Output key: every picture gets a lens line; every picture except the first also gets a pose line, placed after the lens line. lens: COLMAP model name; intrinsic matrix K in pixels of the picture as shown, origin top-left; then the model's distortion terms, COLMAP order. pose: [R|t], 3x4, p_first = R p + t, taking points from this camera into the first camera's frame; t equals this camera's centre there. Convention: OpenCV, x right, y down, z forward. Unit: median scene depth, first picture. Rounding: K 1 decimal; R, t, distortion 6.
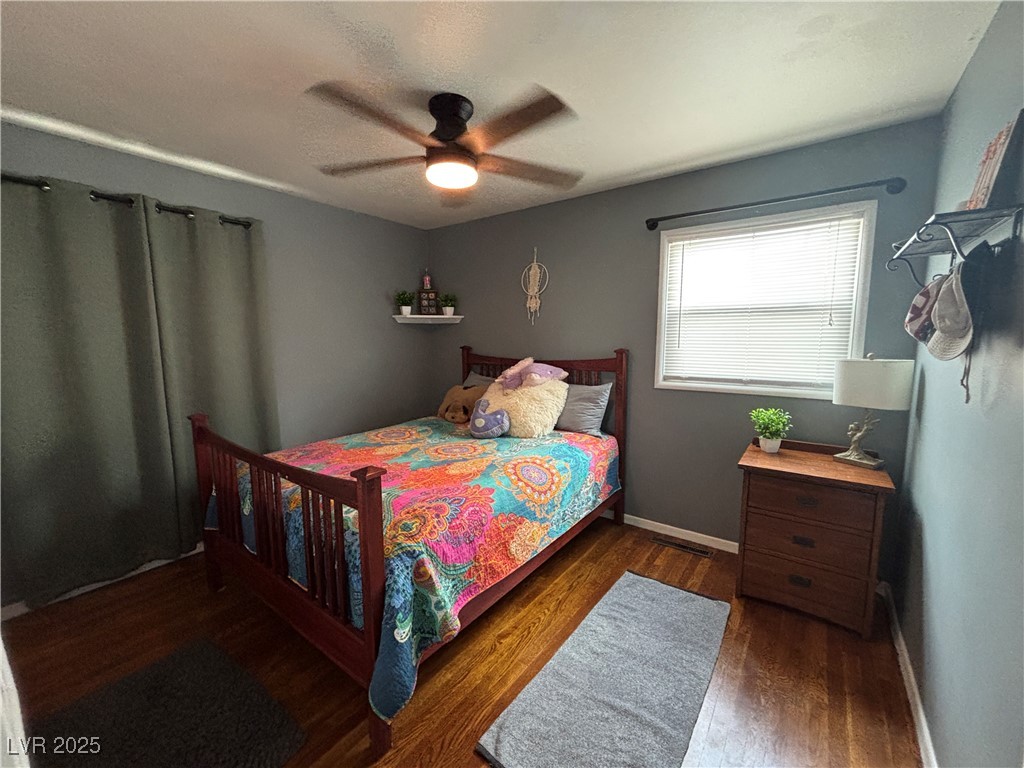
lens RADIAL K [[413.4, 0, 511.0], [0, 413.4, 385.7], [0, 0, 1]] dist [0.013311, -0.006960]
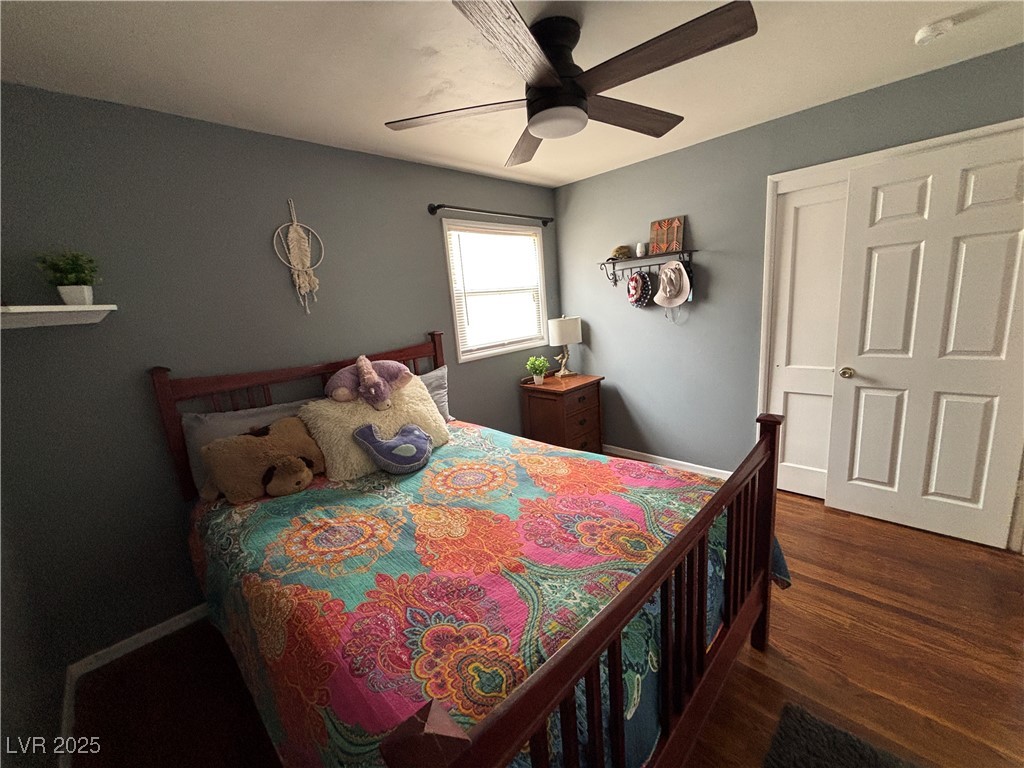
lens RADIAL K [[413.4, 0, 511.0], [0, 413.4, 385.7], [0, 0, 1]] dist [0.013311, -0.006960]
pose [[0.139528, -0.208476, 0.968024, -0.884188], [0.200528, 0.963280, 0.178551, -0.131966], [-0.969701, 0.169203, 0.176210, 0.849753]]
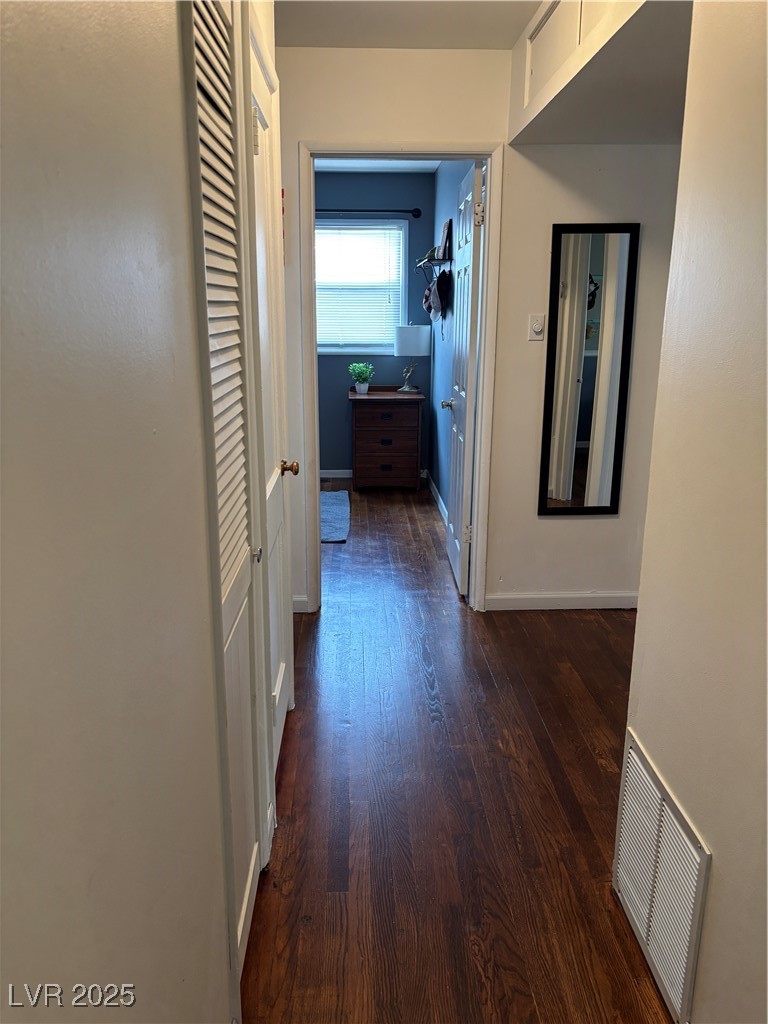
lens RADIAL K [[763.3, 0, 384.0], [0, 763.3, 512.0], [0, 0, 1]] dist [0.051099, -0.000811]
pose [[0.782342, -0.154380, 0.603413, -1.008986], [0.067775, 0.984144, 0.163915, 0.137909], [-0.619150, -0.087341, 0.780400, -1.184398]]
